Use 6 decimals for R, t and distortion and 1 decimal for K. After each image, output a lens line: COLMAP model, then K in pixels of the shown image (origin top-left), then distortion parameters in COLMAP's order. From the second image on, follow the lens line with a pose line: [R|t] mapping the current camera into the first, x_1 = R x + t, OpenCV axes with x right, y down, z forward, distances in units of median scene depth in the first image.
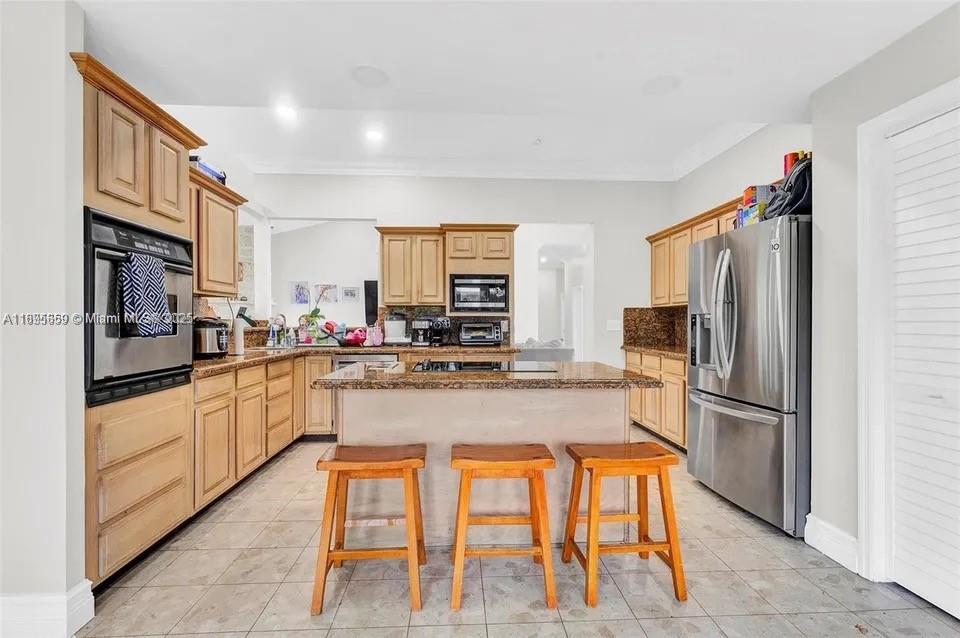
lens RADIAL K [[421.5, 0, 477.4], [0, 421.5, 322.5], [0, 0, 1]] dist [0.000093, 0.000104]
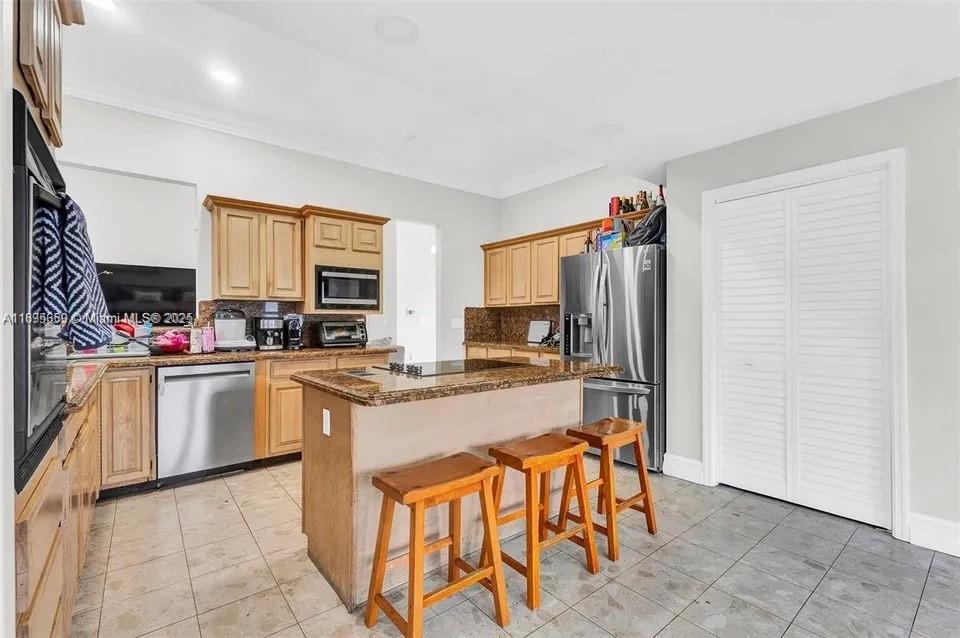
lens RADIAL K [[421.5, 0, 478.7], [0, 421.5, 318.8], [0, 0, 1]] dist [0.000093, 0.000104]
pose [[0.811466, -0.000077, 0.584400, -0.293033], [0.002809, 0.999989, -0.003769, -0.000754], [-0.584394, 0.004701, 0.811457, 0.103986]]
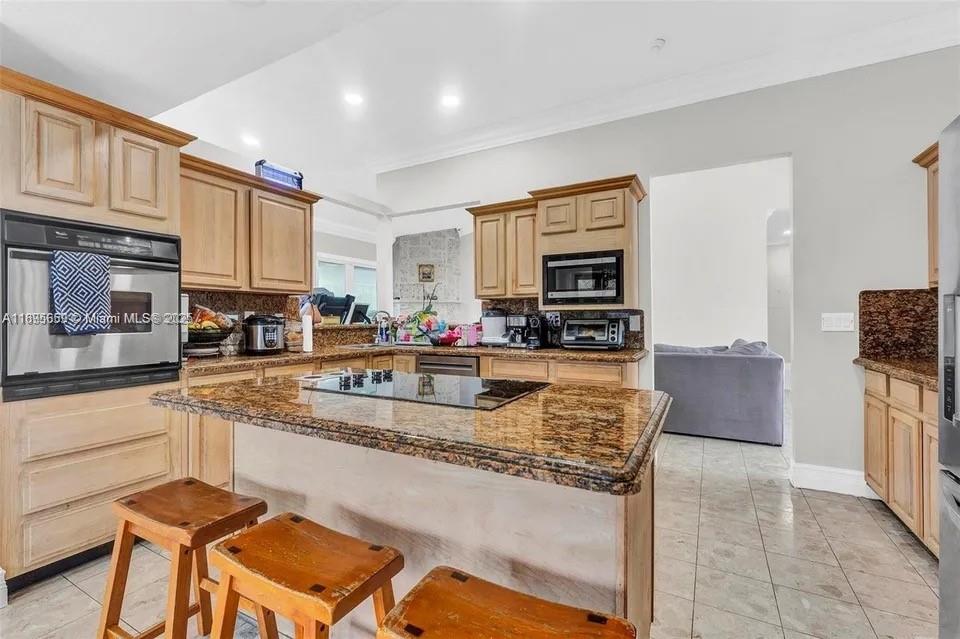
lens RADIAL K [[421.5, 0, 478.3], [0, 421.5, 317.0], [0, 0, 1]] dist [0.000093, 0.000104]
pose [[0.849230, -0.007087, -0.527975, 0.236140], [0.004110, 0.999968, -0.006810, 0.001707], [0.528007, 0.003613, 0.849232, 0.279937]]
